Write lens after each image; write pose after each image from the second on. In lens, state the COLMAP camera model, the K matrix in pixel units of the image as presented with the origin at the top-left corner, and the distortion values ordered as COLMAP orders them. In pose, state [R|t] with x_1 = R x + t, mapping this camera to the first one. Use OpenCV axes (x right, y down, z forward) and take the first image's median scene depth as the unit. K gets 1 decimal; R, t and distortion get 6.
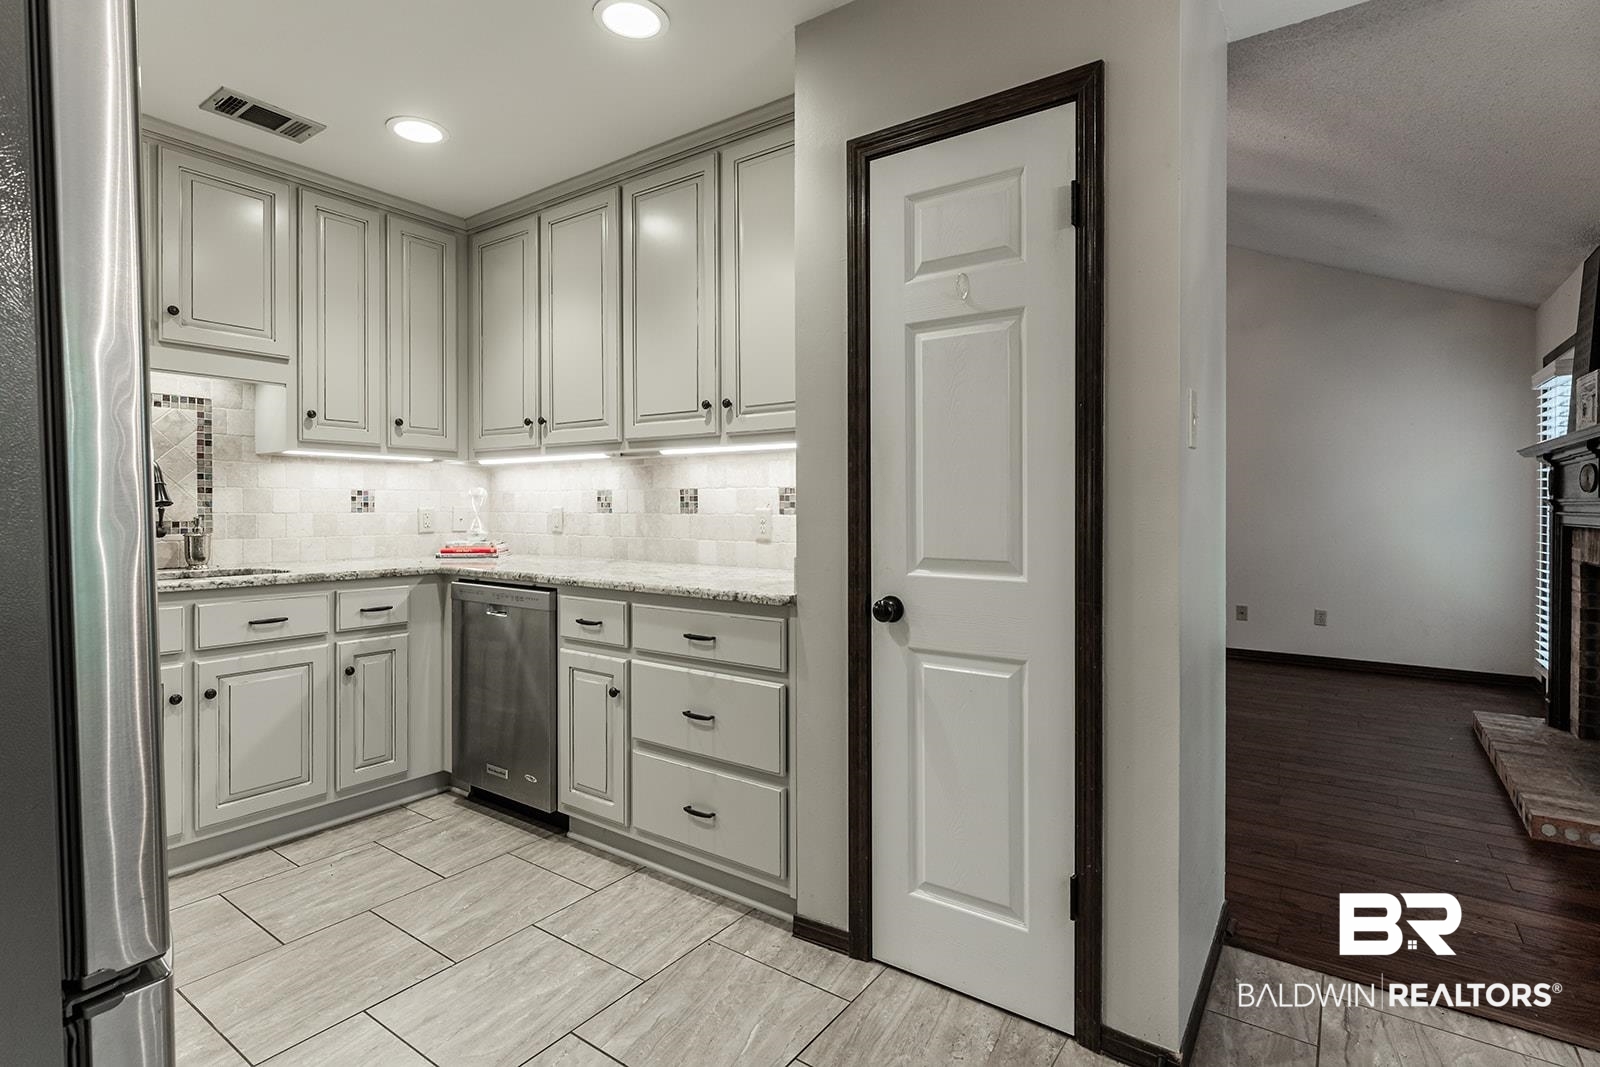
lens RADIAL K [[797.6, 0, 798.3], [0, 797.6, 503.6], [0, 0, 1]] dist [0.000569, 0.000446]
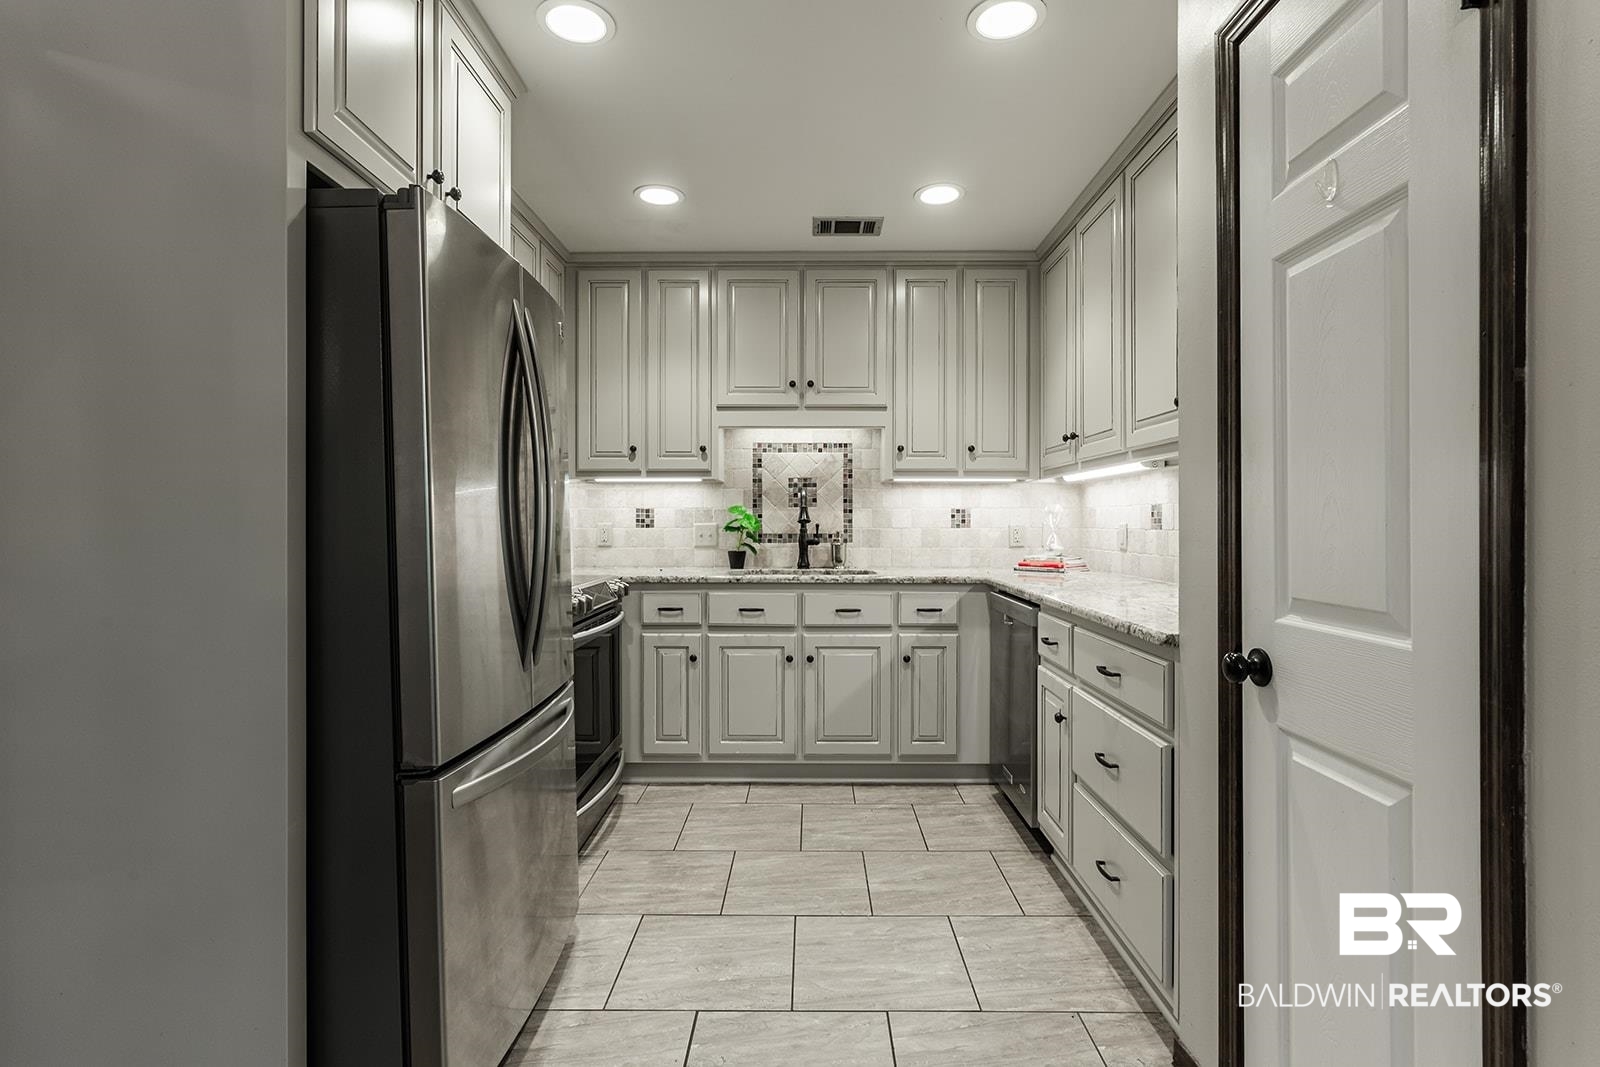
lens RADIAL K [[786.9, 0, 800.1], [0, 786.9, 520.1], [0, 0, 1]] dist [-0.000167, 0.000122]
pose [[0.558596, -0.004293, -0.829429, 0.337624], [0.004302, 0.999988, -0.002278, 0.001310], [0.829429, -0.002296, 0.558608, 0.198356]]
